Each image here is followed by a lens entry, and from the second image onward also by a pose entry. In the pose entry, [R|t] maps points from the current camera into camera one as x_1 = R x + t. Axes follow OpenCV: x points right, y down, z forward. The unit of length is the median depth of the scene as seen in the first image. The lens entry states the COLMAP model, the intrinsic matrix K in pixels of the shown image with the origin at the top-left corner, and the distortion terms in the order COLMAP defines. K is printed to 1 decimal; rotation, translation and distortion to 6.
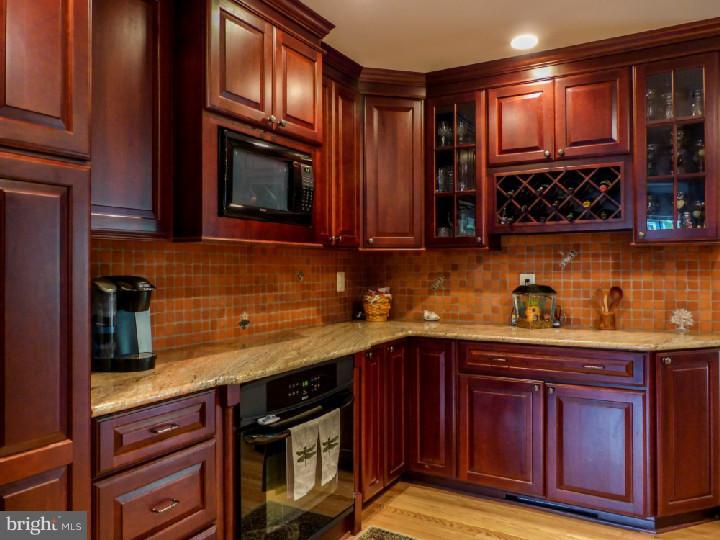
lens RADIAL K [[551.5, 0, 359.9], [0, 551.5, 268.6], [0, 0, 1]] dist [0.040707, -0.000186]
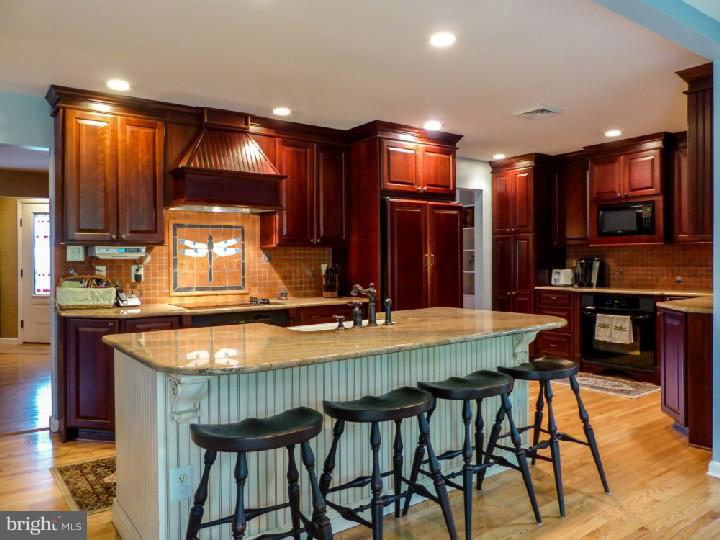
lens RADIAL K [[551.5, 0, 359.7], [0, 551.5, 266.9], [0, 0, 1]] dist [0.040707, -0.000186]
pose [[-0.406791, 0.010820, -0.913457, 2.283188], [0.005324, 0.999941, 0.009474, 0.022306], [0.913506, -0.001010, -0.406824, 0.844642]]
